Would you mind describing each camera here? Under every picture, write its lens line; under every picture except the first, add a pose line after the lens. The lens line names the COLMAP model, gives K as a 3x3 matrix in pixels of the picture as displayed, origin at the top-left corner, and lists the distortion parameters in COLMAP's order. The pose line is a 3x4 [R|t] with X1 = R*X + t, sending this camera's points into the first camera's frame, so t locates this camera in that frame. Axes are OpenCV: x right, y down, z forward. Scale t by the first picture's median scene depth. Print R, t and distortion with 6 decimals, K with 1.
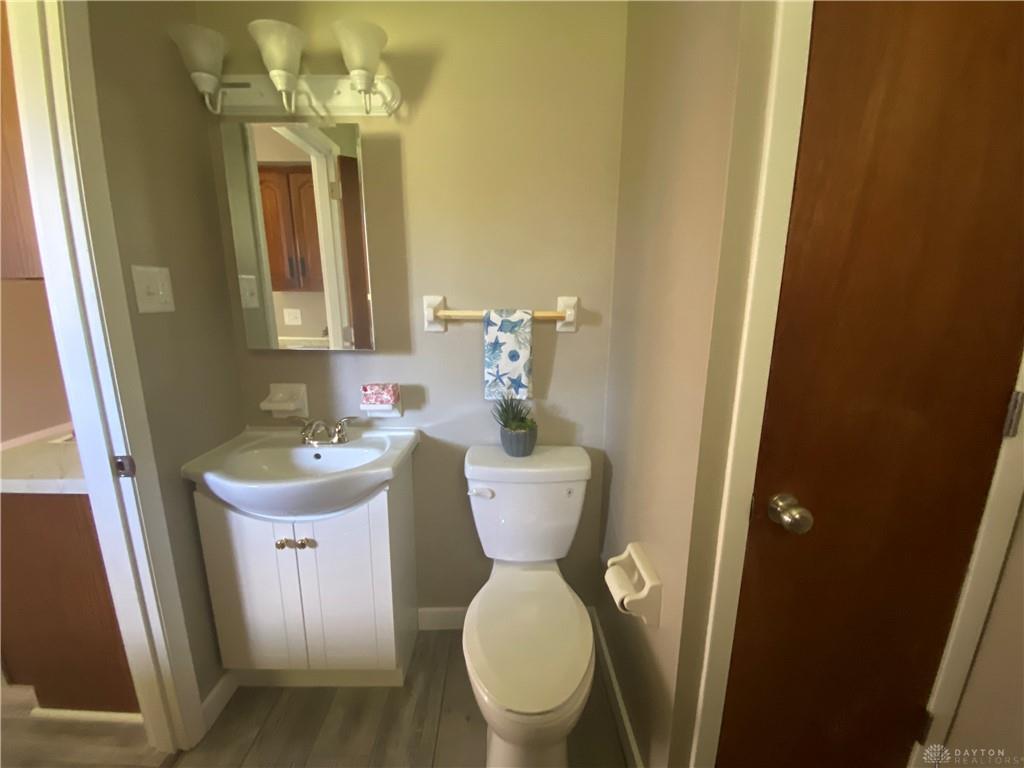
lens RADIAL K [[411.8, 0, 512.2], [0, 411.8, 386.2], [0, 0, 1]] dist [0.021834, -0.020234]
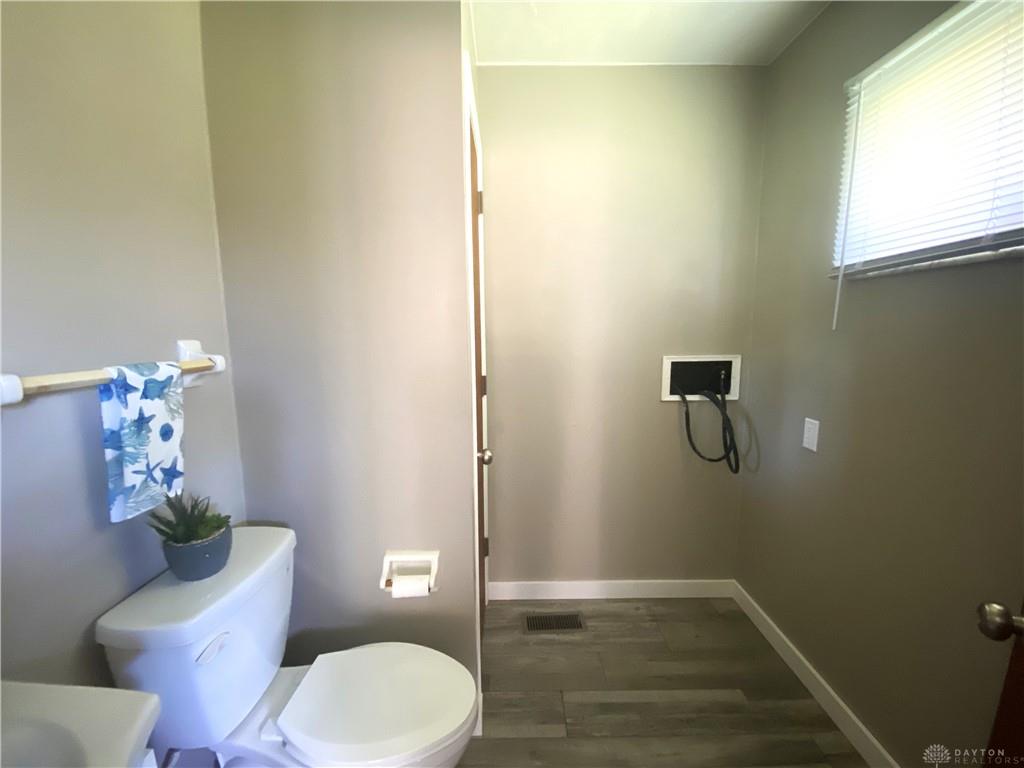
lens RADIAL K [[411.8, 0, 512.2], [0, 411.8, 386.2], [0, 0, 1]] dist [0.021834, -0.020234]
pose [[0.020081, -0.140894, 0.989821, -0.621674], [0.221085, 0.966138, 0.133038, -0.110987], [-0.975048, 0.216163, 0.050550, 0.424065]]
